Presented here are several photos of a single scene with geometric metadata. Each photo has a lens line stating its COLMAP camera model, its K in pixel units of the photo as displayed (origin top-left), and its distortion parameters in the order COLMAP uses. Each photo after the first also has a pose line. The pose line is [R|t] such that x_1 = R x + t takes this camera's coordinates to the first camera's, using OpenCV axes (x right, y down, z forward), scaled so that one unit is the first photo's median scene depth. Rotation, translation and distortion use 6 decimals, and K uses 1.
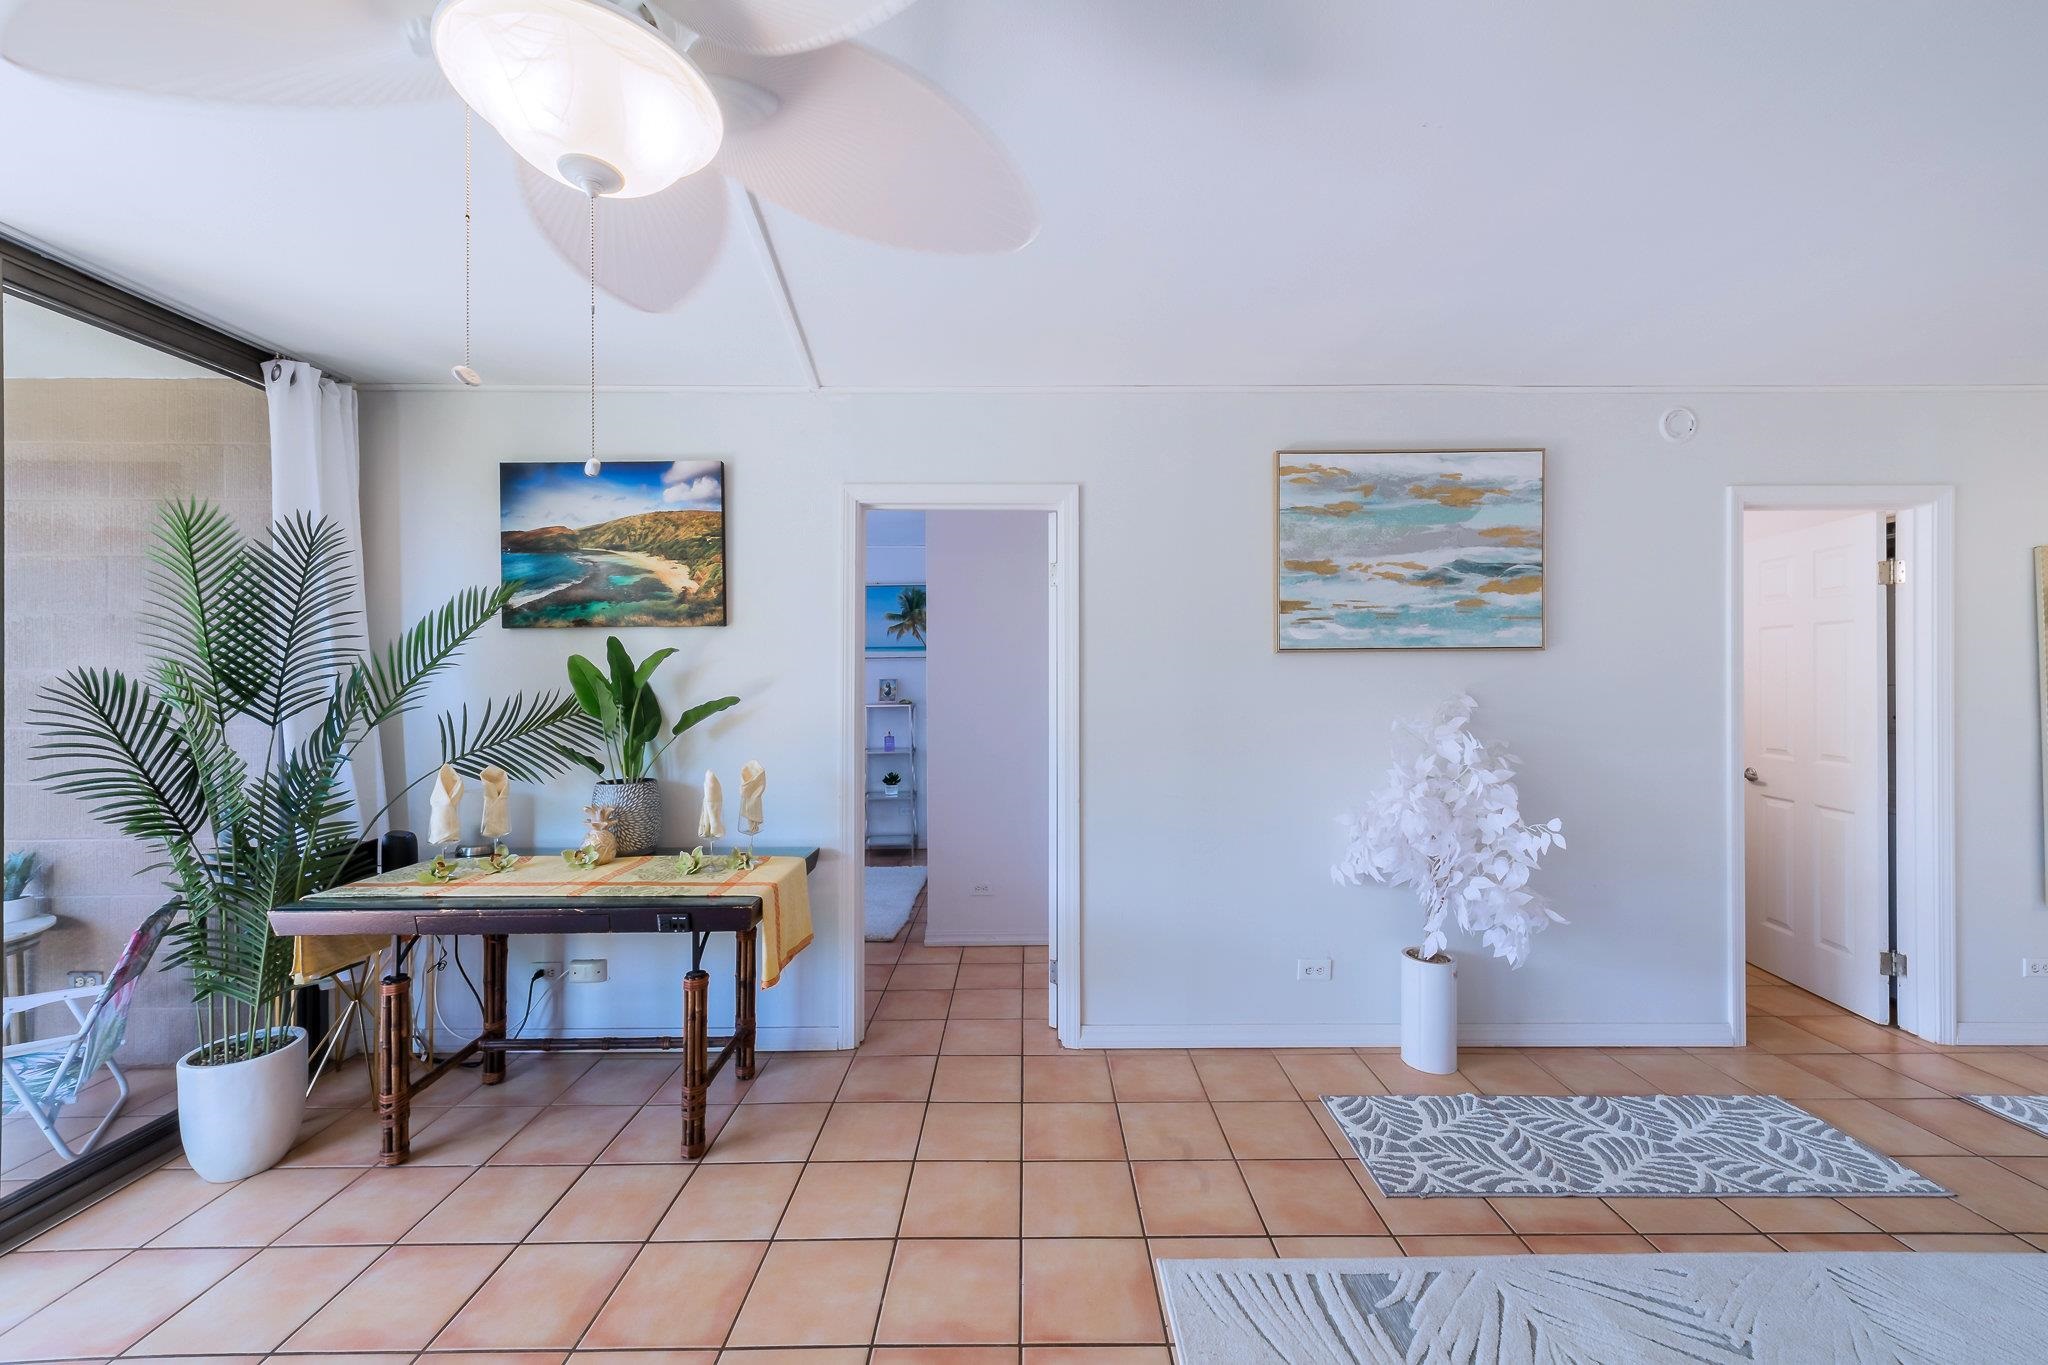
lens RADIAL K [[773.9, 0, 1034.0], [0, 773.9, 677.0], [0, 0, 1]] dist [0.000679, 0.000915]
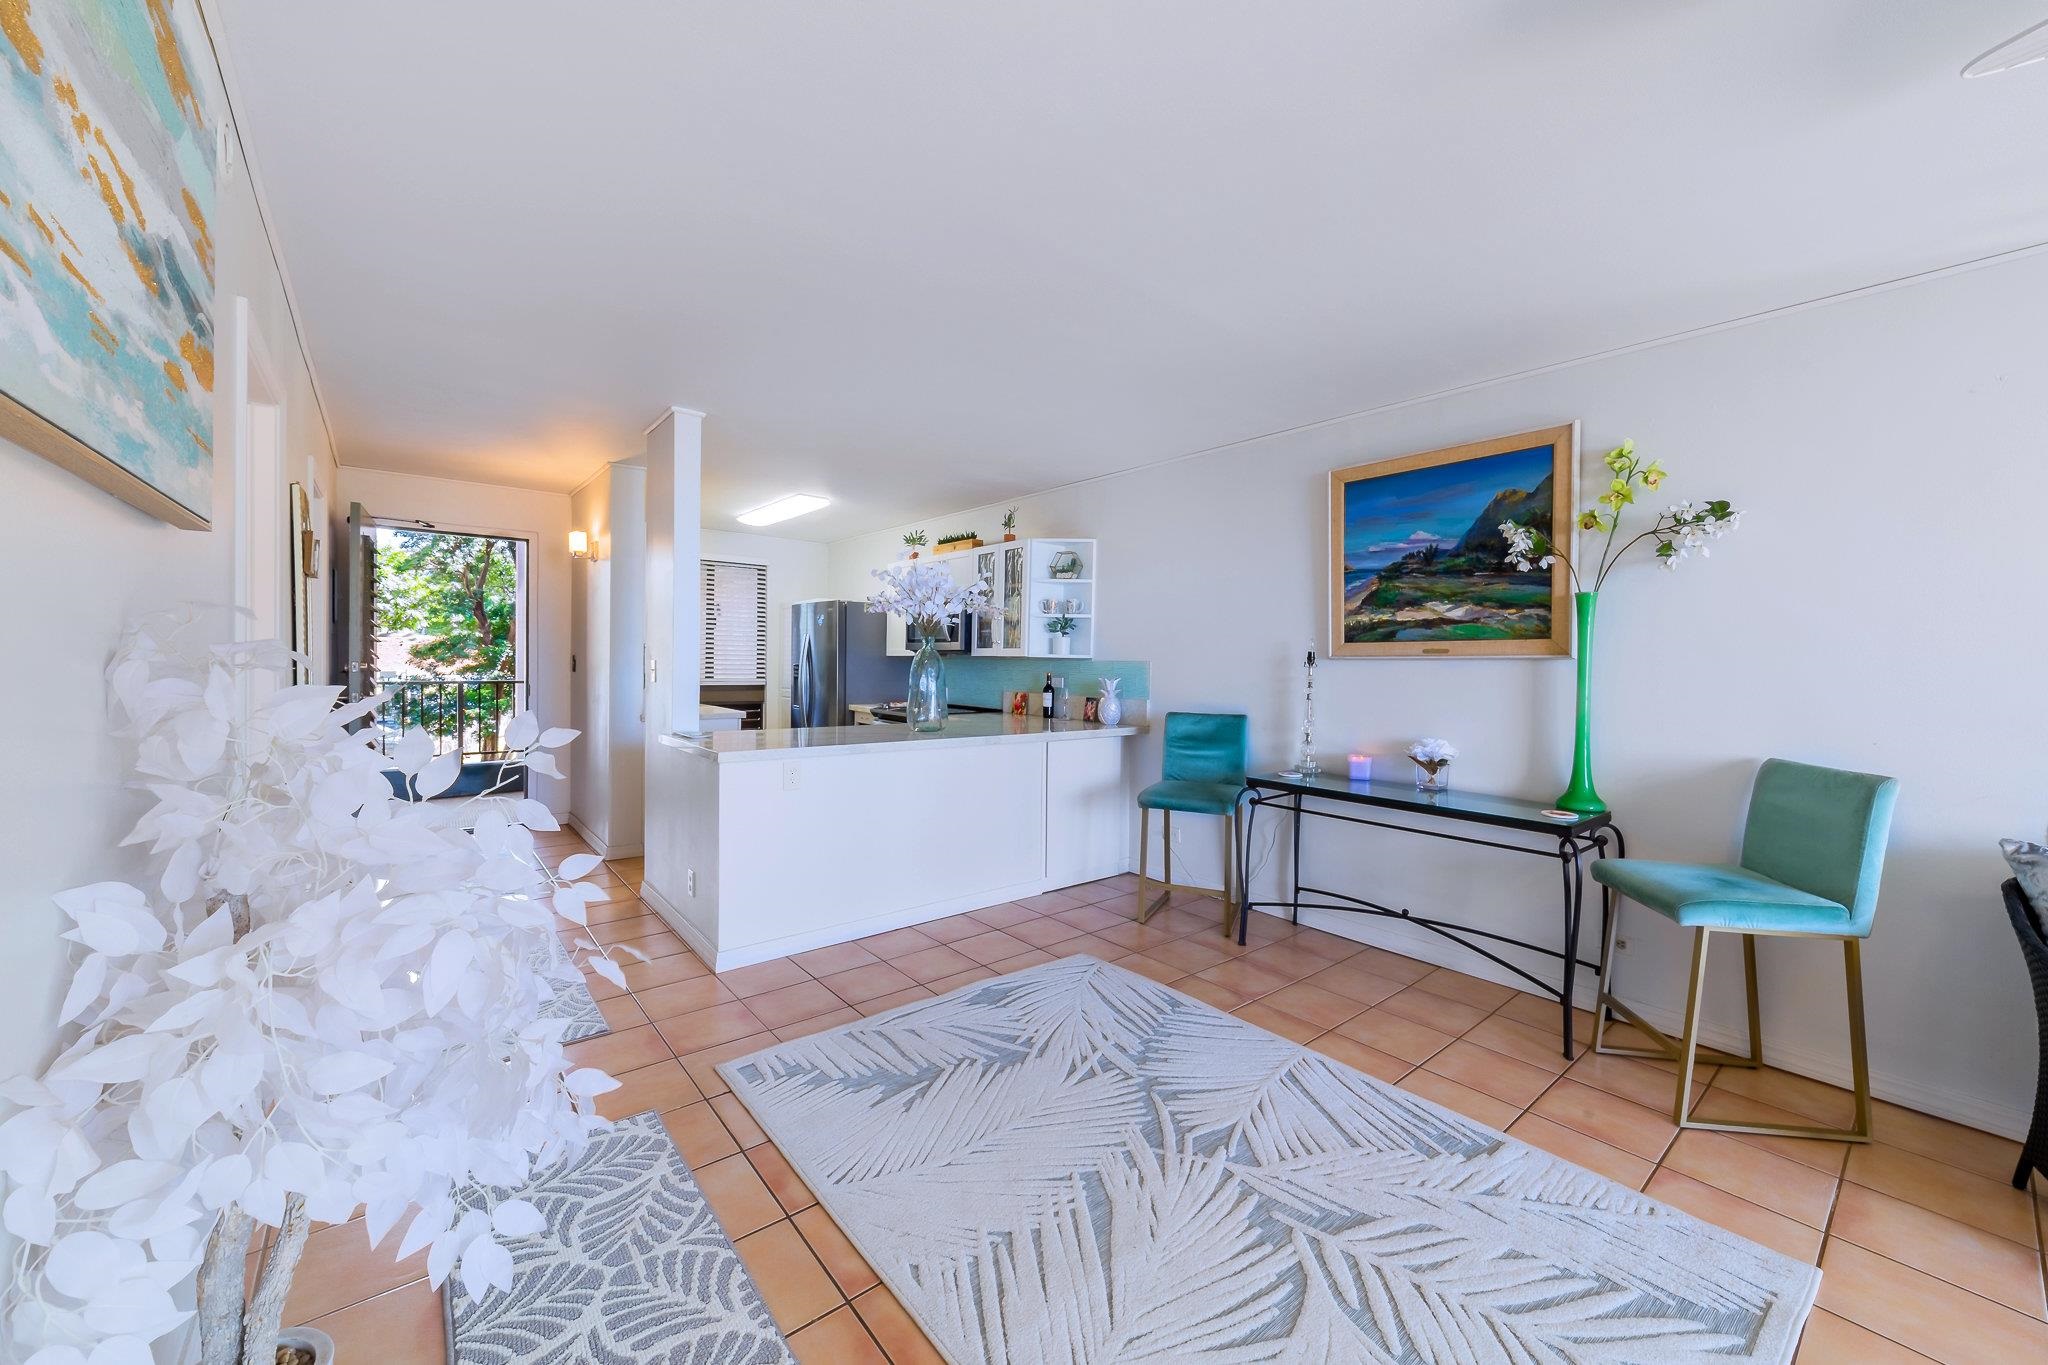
lens RADIAL K [[773.9, 0, 1030.4], [0, 773.9, 677.8], [0, 0, 1]] dist [0.000679, 0.000915]
pose [[-0.626134, -0.022985, 0.779376, 0.026987], [-0.018120, 0.999724, 0.014927, 0.030460], [-0.779505, -0.004776, -0.626378, 0.930592]]
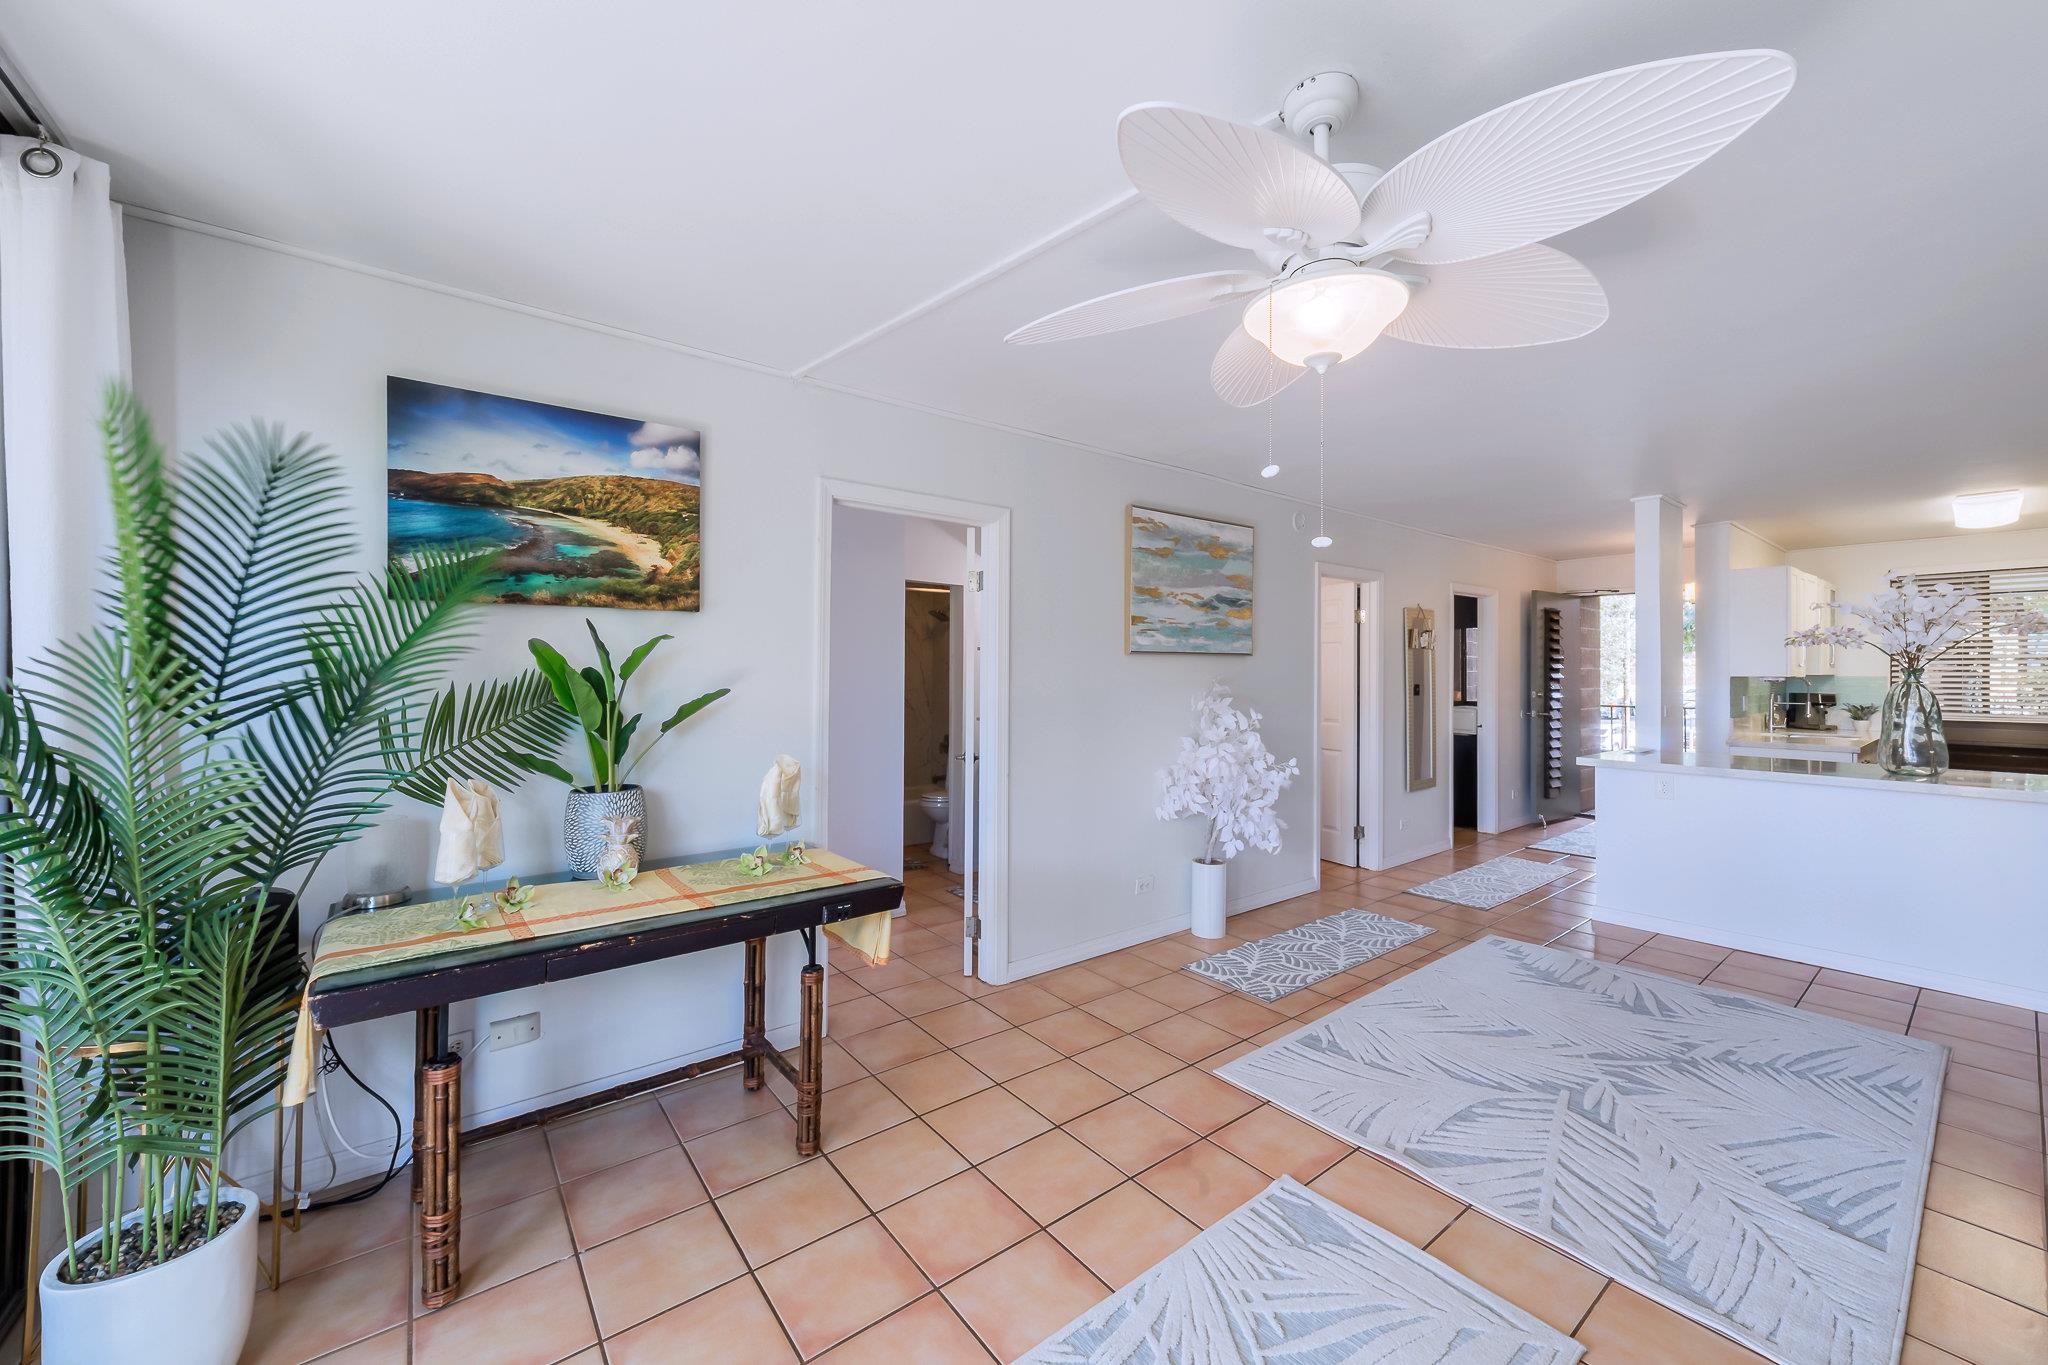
lens RADIAL K [[773.9, 0, 1038.4], [0, 773.9, 669.2], [0, 0, 1]] dist [0.000679, 0.000915]
pose [[0.790546, 0.009156, 0.612334, -0.648386], [-0.009514, 0.999951, -0.002670, 0.000242], [-0.612328, -0.003715, 0.790595, 0.031973]]
